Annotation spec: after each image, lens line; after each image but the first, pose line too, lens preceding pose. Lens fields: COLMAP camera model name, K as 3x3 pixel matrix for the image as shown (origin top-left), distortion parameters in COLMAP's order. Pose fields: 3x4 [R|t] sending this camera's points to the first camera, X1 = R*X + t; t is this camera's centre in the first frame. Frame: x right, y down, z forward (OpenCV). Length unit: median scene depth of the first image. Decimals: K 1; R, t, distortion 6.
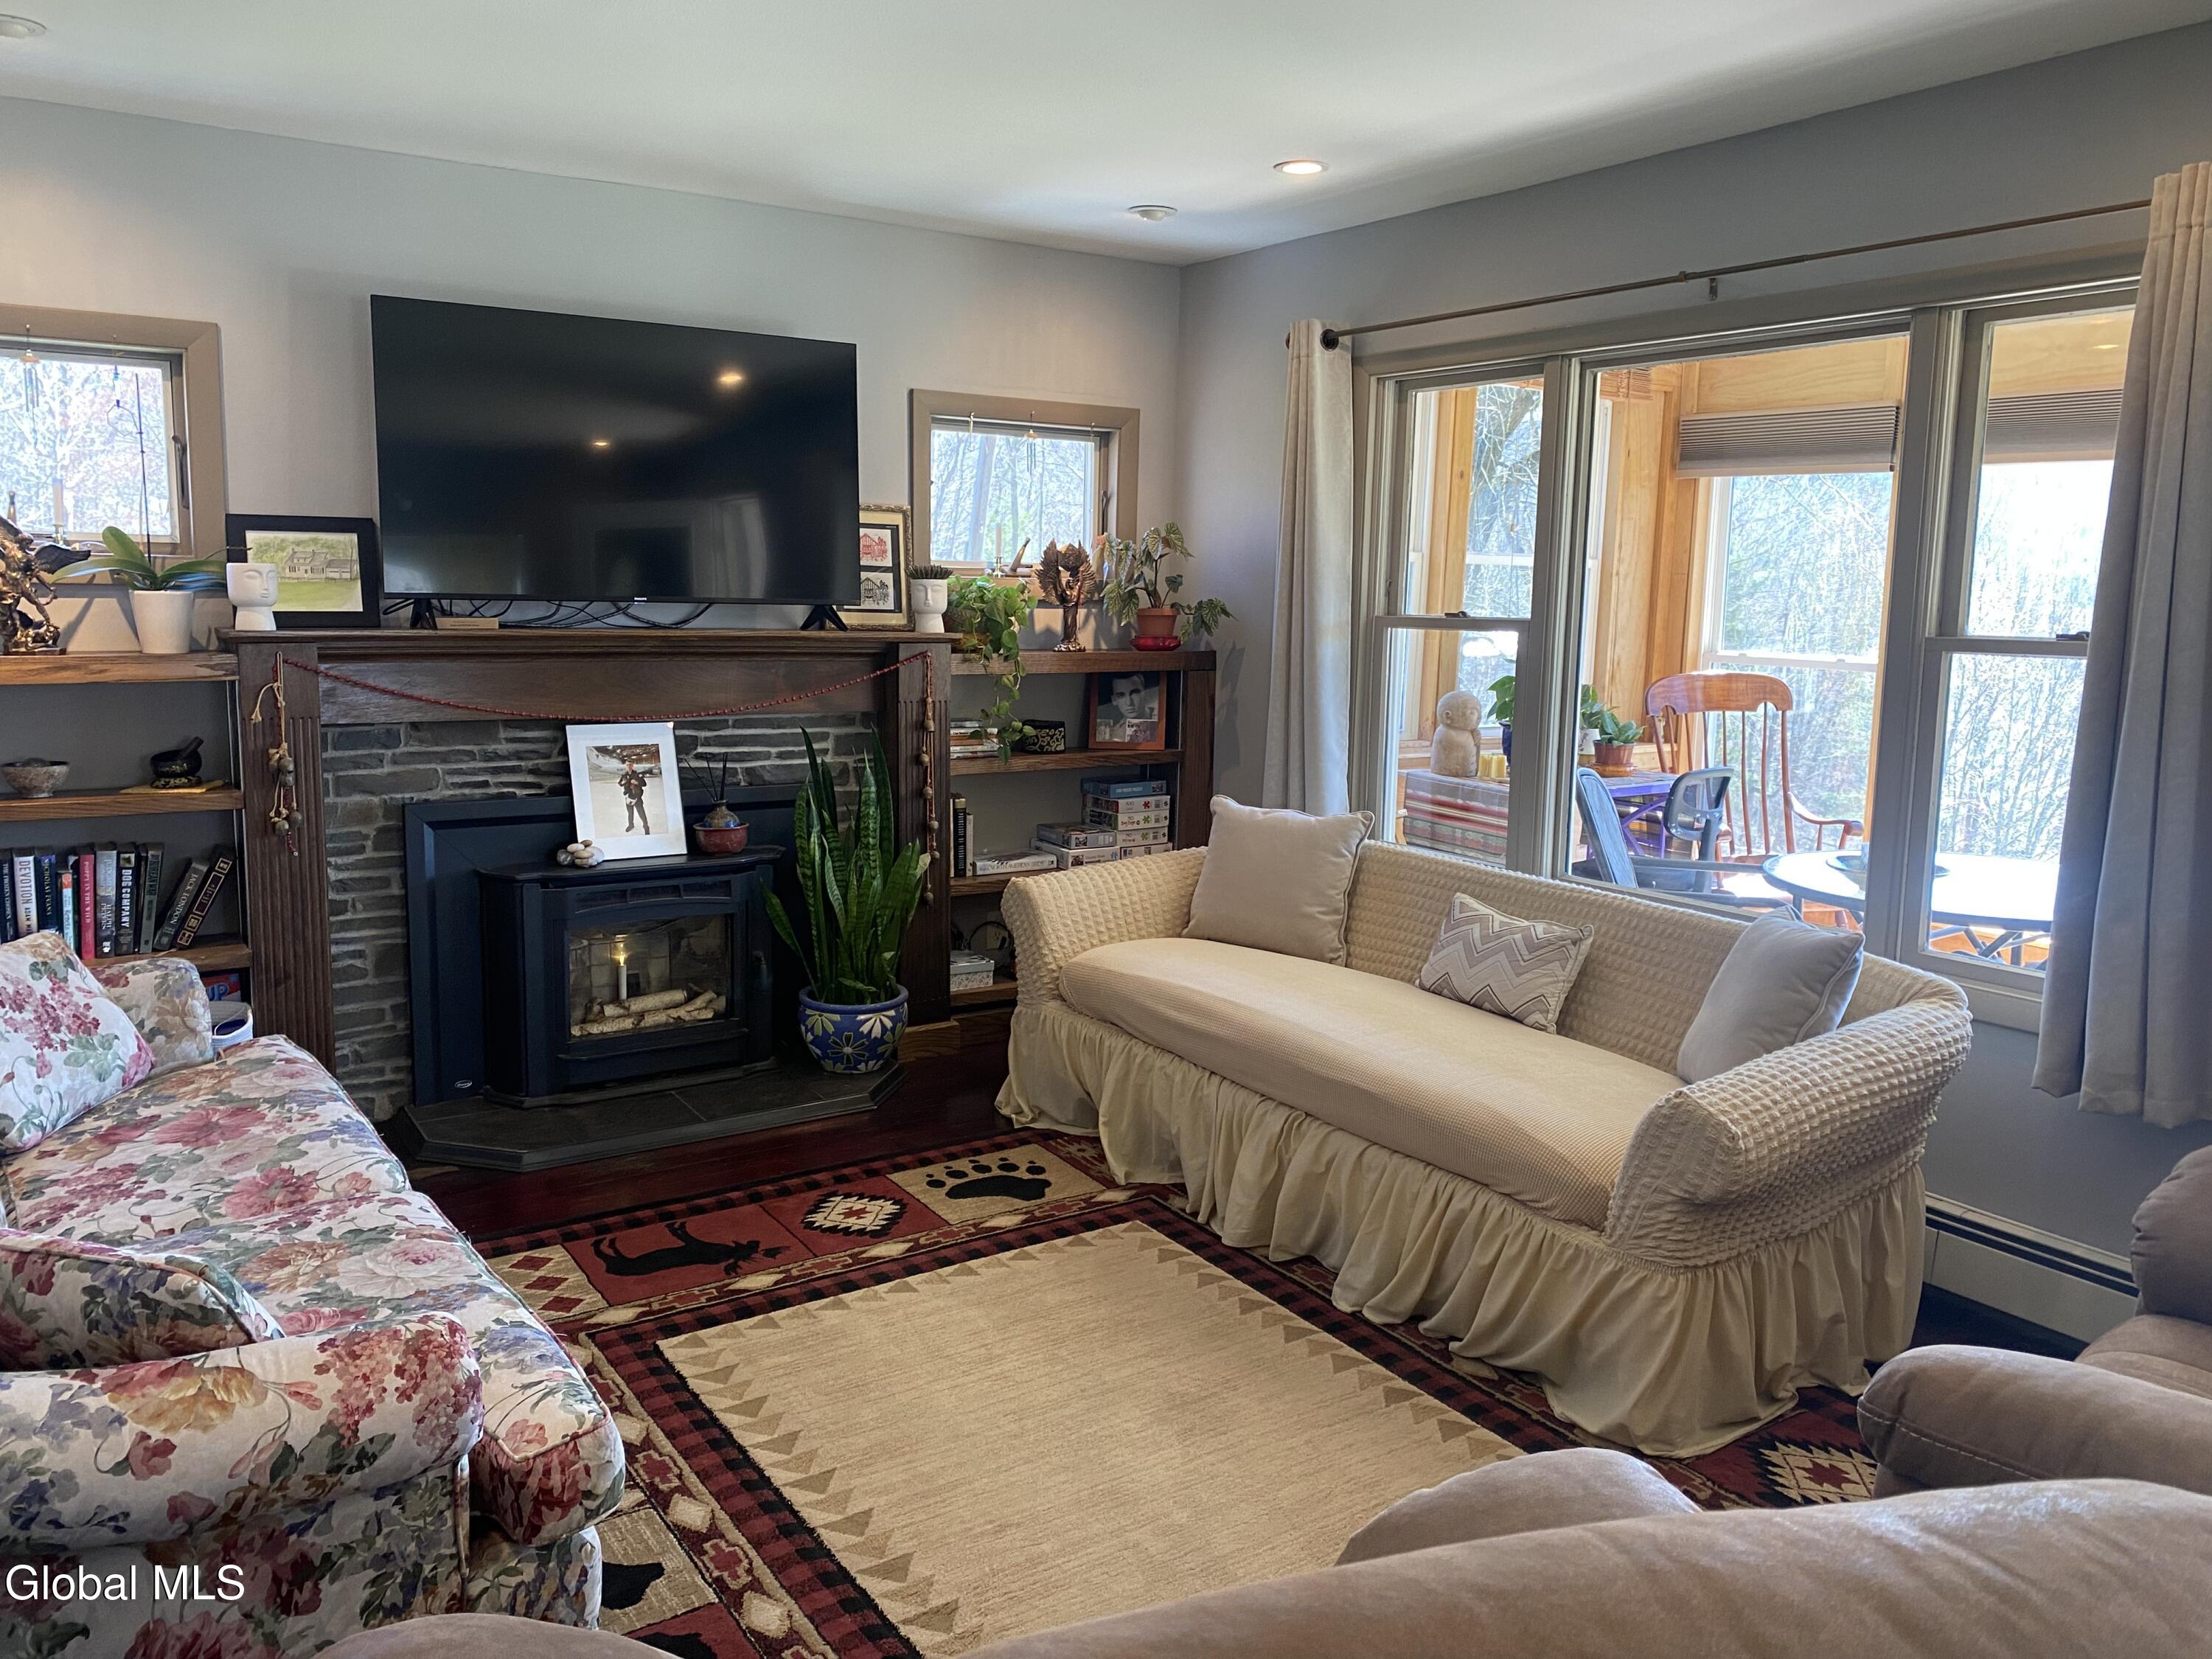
lens RADIAL K [[1683.7, 0, 1105.1], [0, 1683.7, 798.0], [0, 0, 1]] dist [0.091998, -0.169608]
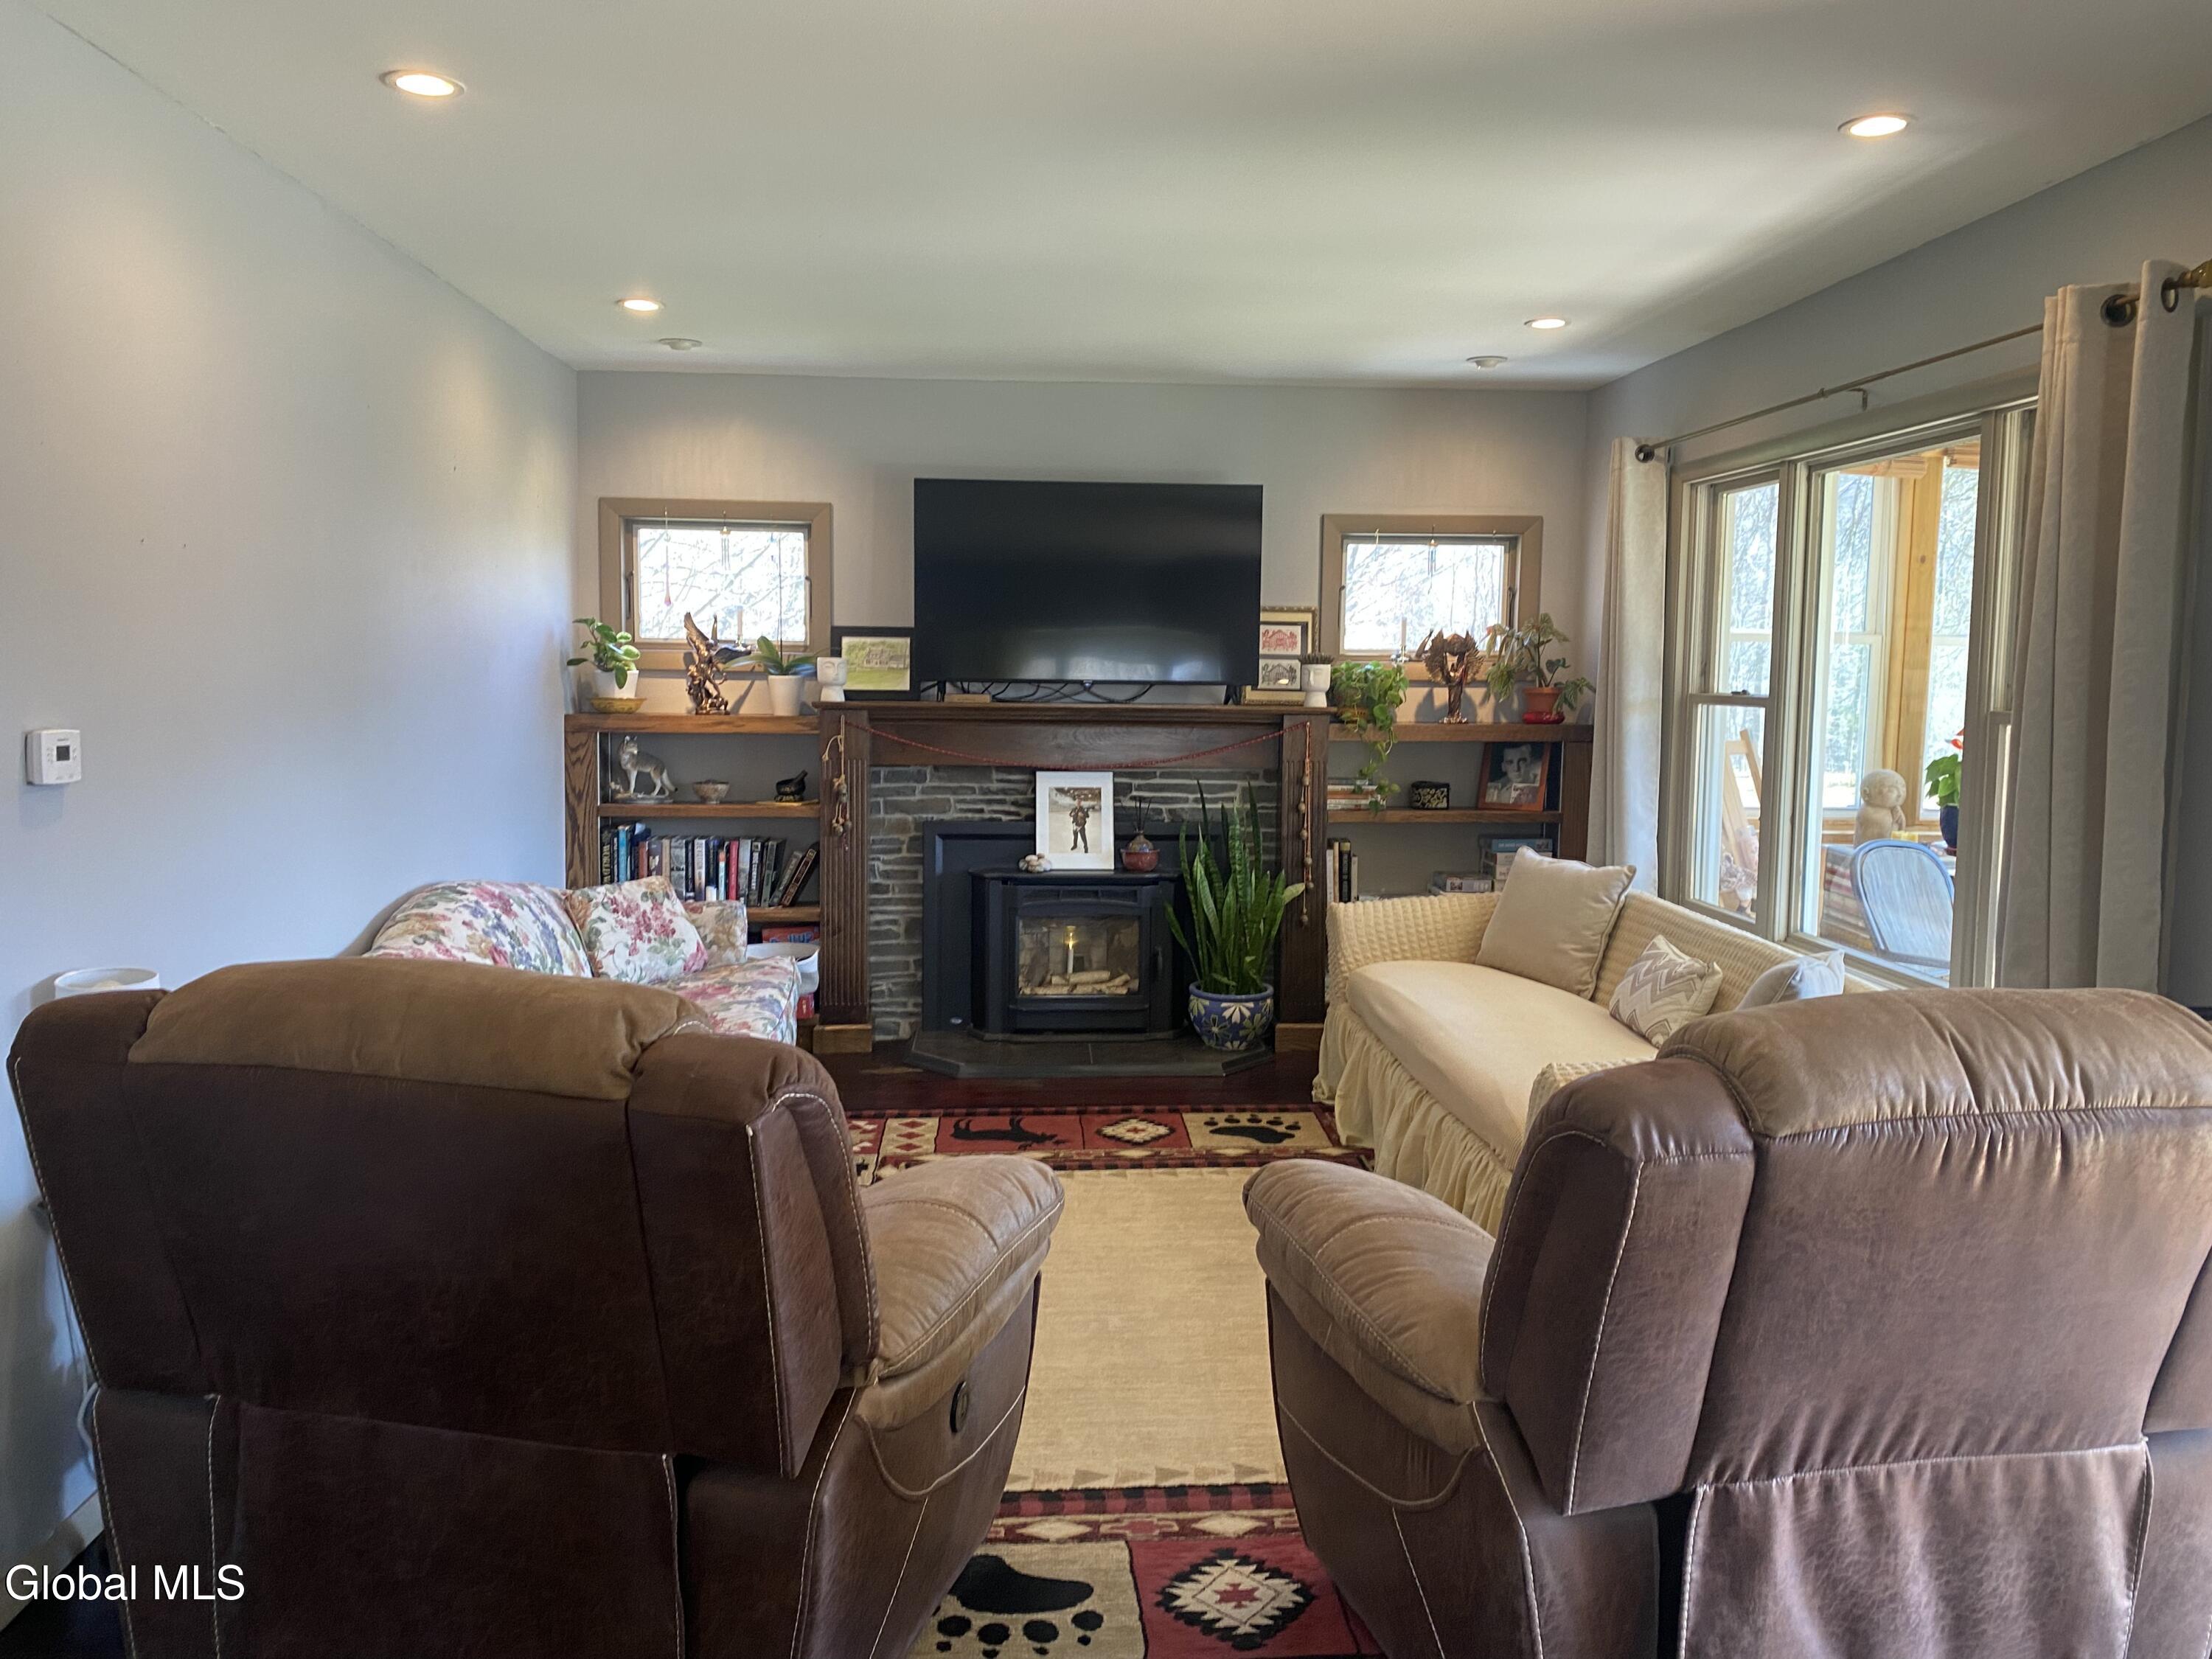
lens RADIAL K [[1687.0, 0, 1106.6], [0, 1687.0, 804.4], [0, 0, 1]] dist [0.053770, -0.050690]
pose [[0.864242, 0.035310, -0.501835, 0.432617], [-0.059287, 0.997731, -0.031900, 0.025203], [0.499570, 0.057322, 0.864375, -0.167832]]
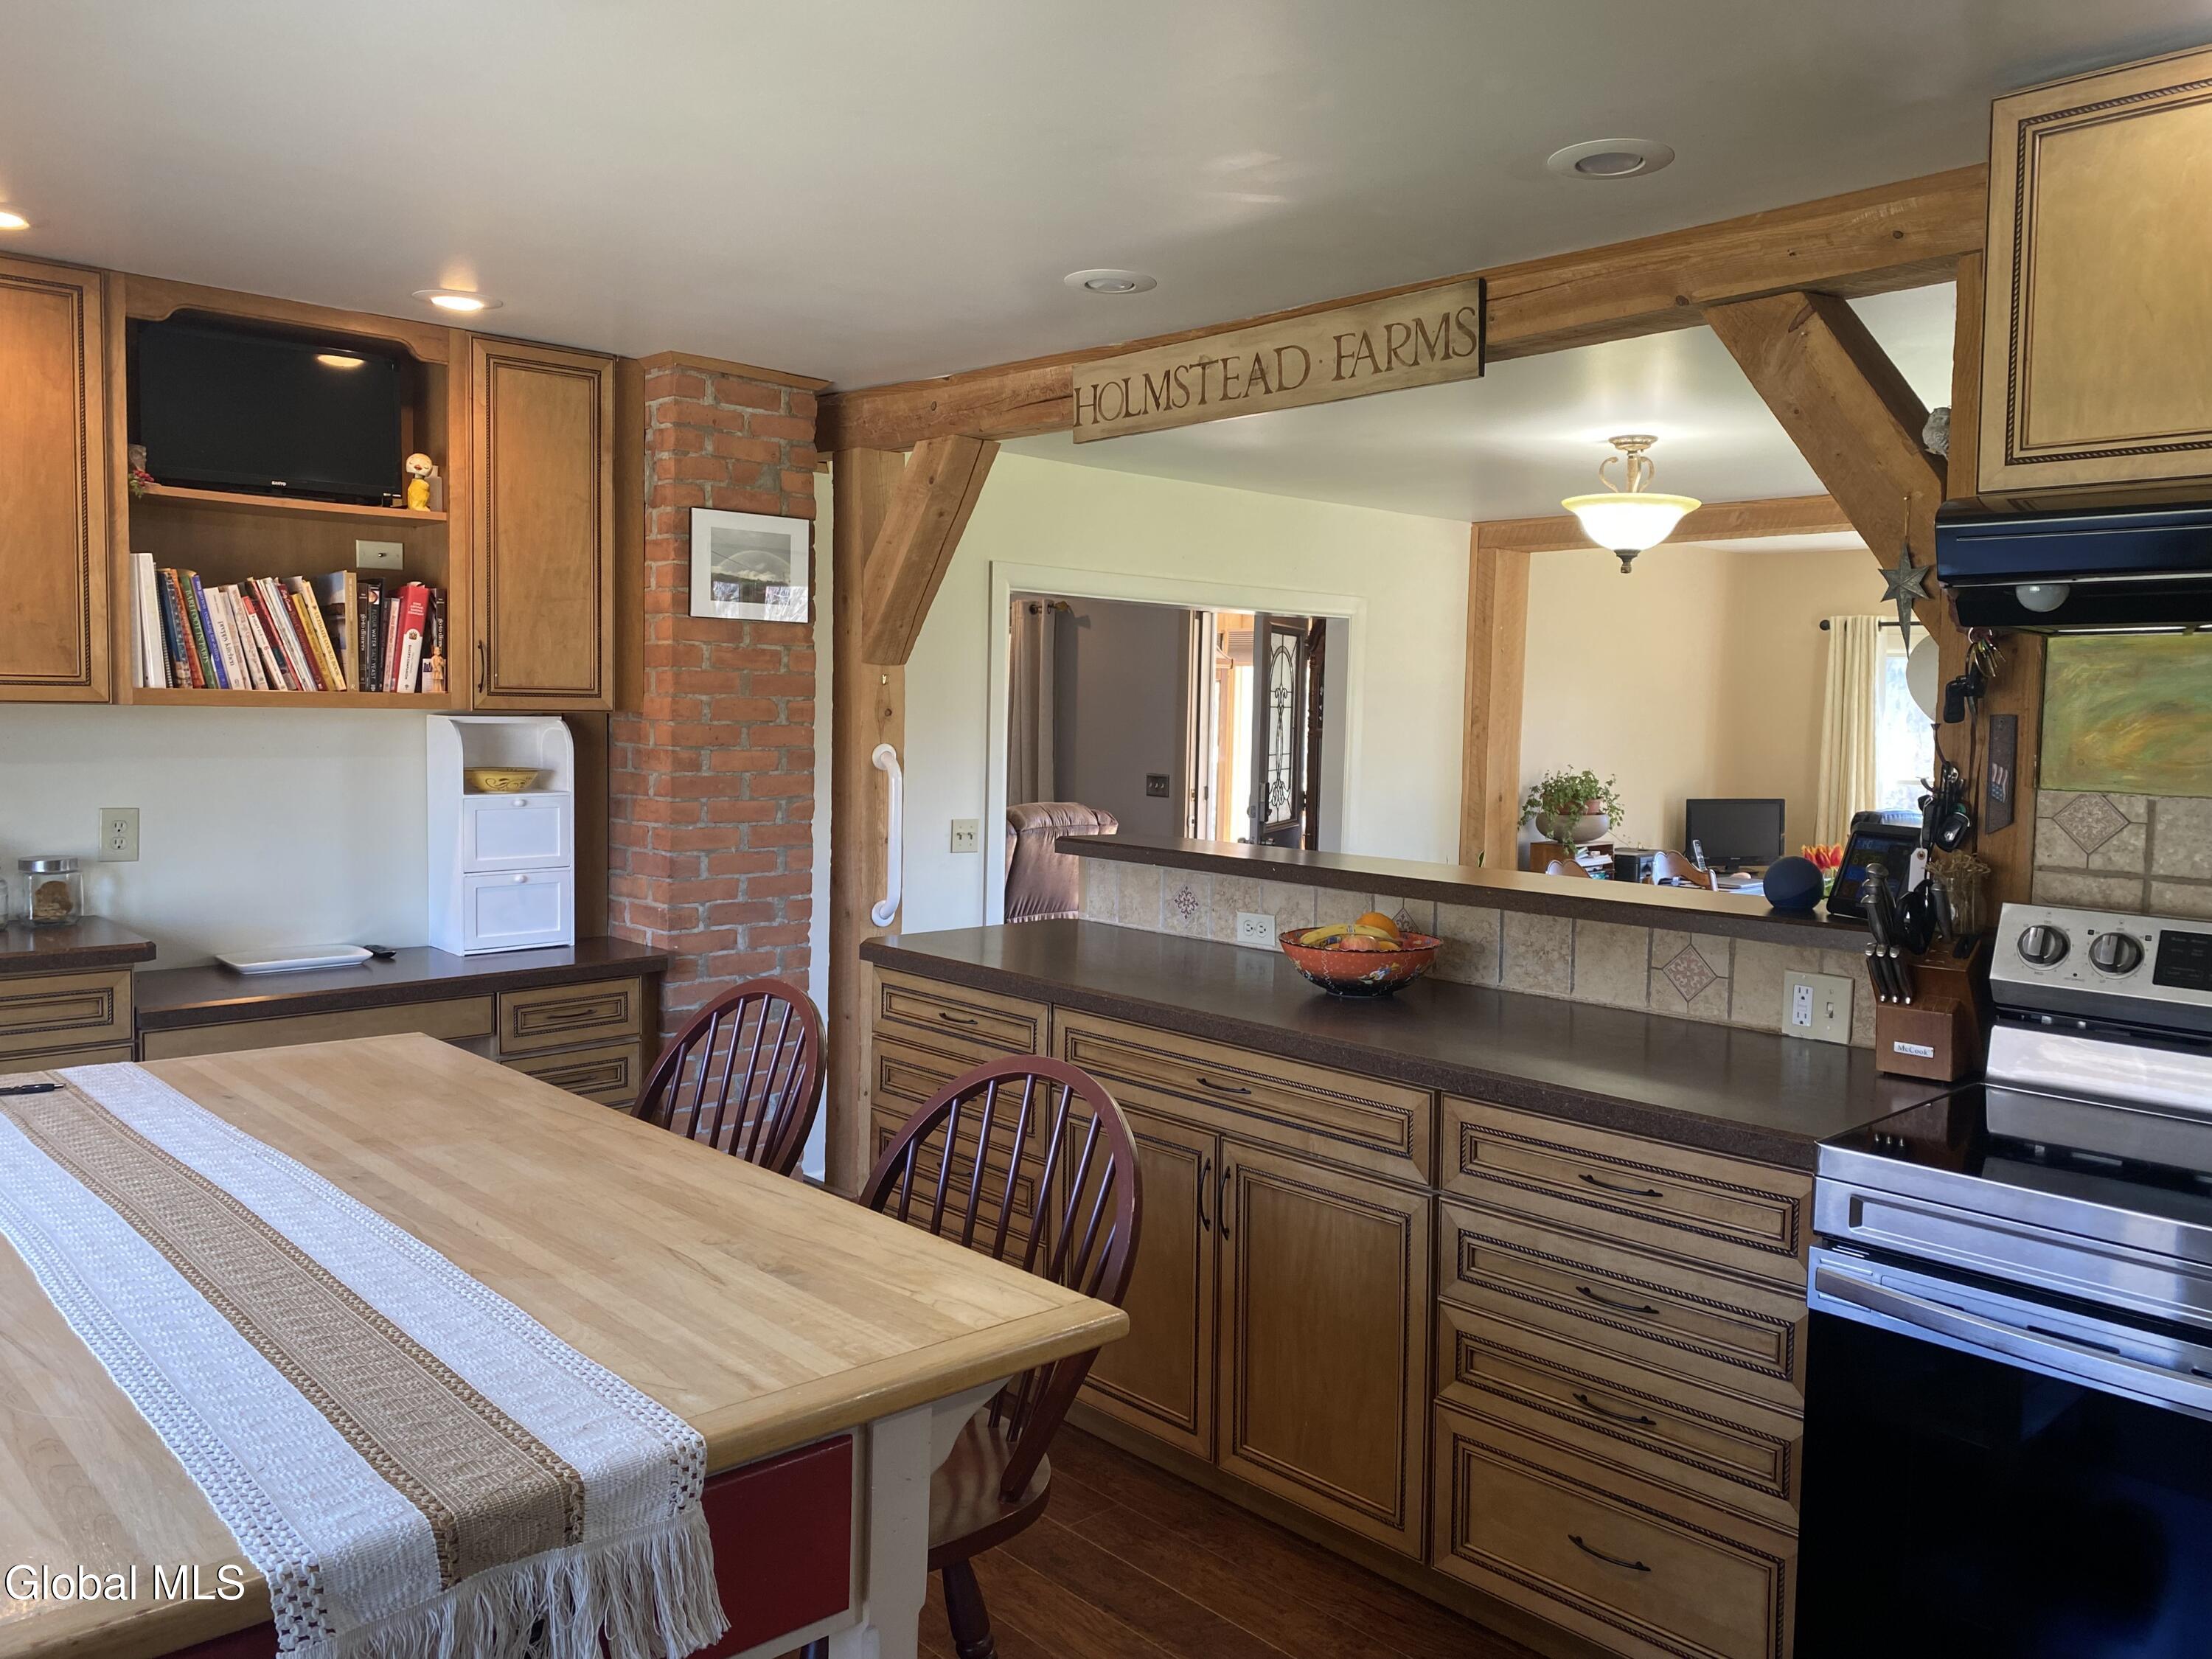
lens RADIAL K [[1683.7, 0, 1105.1], [0, 1683.7, 798.0], [0, 0, 1]] dist [0.091998, -0.169608]
pose [[0.987070, -0.007453, 0.160119, 0.167911], [0.017710, 0.997874, -0.062727, 0.158637], [-0.159311, 0.064752, 0.985103, -1.528689]]
